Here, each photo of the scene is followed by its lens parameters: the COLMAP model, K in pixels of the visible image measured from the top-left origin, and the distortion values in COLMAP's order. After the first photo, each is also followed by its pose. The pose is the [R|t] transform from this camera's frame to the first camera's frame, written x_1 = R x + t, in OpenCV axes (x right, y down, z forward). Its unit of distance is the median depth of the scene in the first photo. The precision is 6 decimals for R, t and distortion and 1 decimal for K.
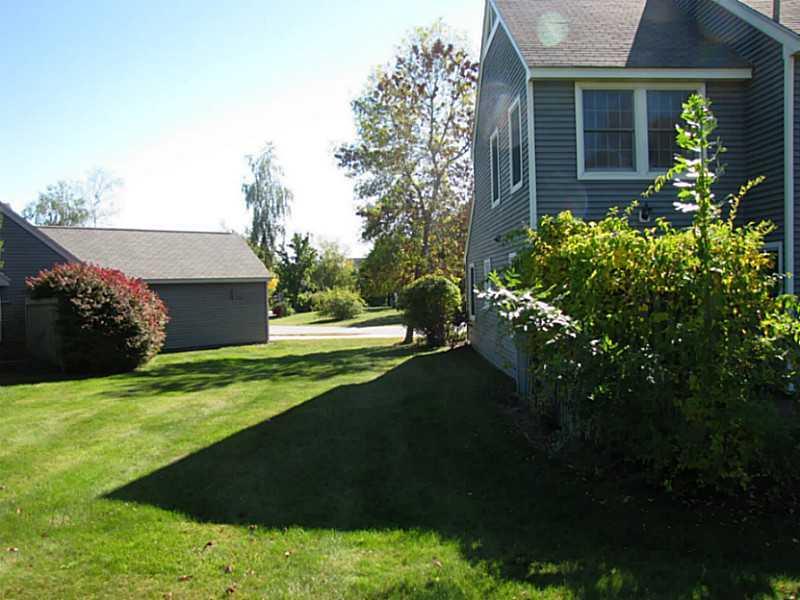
lens RADIAL K [[672.7, 0, 400.8], [0, 672.7, 305.4], [0, 0, 1]] dist [-0.164408, 0.138870]
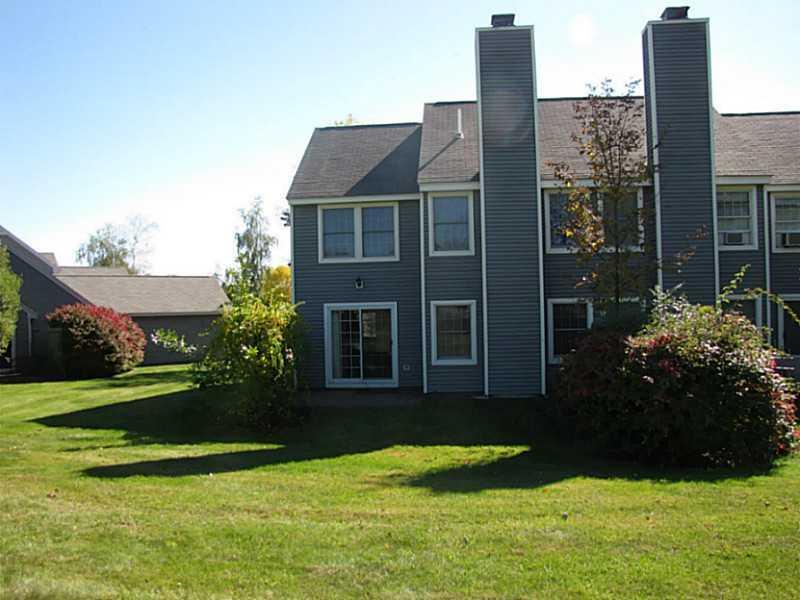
lens RADIAL K [[672.7, 0, 392.5], [0, 672.7, 296.0], [0, 0, 1]] dist [-0.164408, 0.138870]
pose [[0.993682, -0.001771, -0.112222, 0.272007], [-0.003321, 0.998974, -0.045167, -0.012734], [0.112187, 0.045255, 0.992656, -0.283486]]
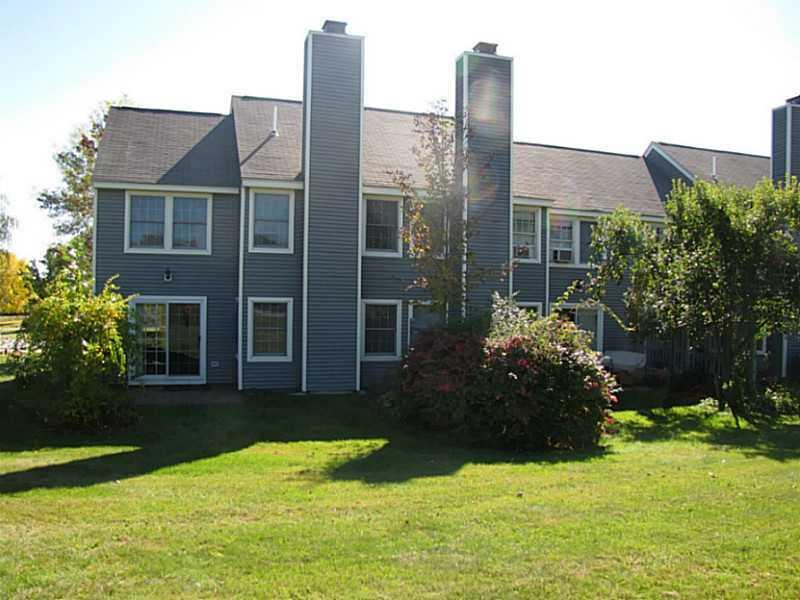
lens RADIAL K [[672.7, 0, 382.4], [0, 672.7, 300.1], [0, 0, 1]] dist [-0.164408, 0.138870]
pose [[0.960111, 0.034627, 0.277466, 0.180224], [-0.024551, 0.998910, -0.039710, -0.012346], [-0.278538, 0.031314, 0.959915, -0.285650]]
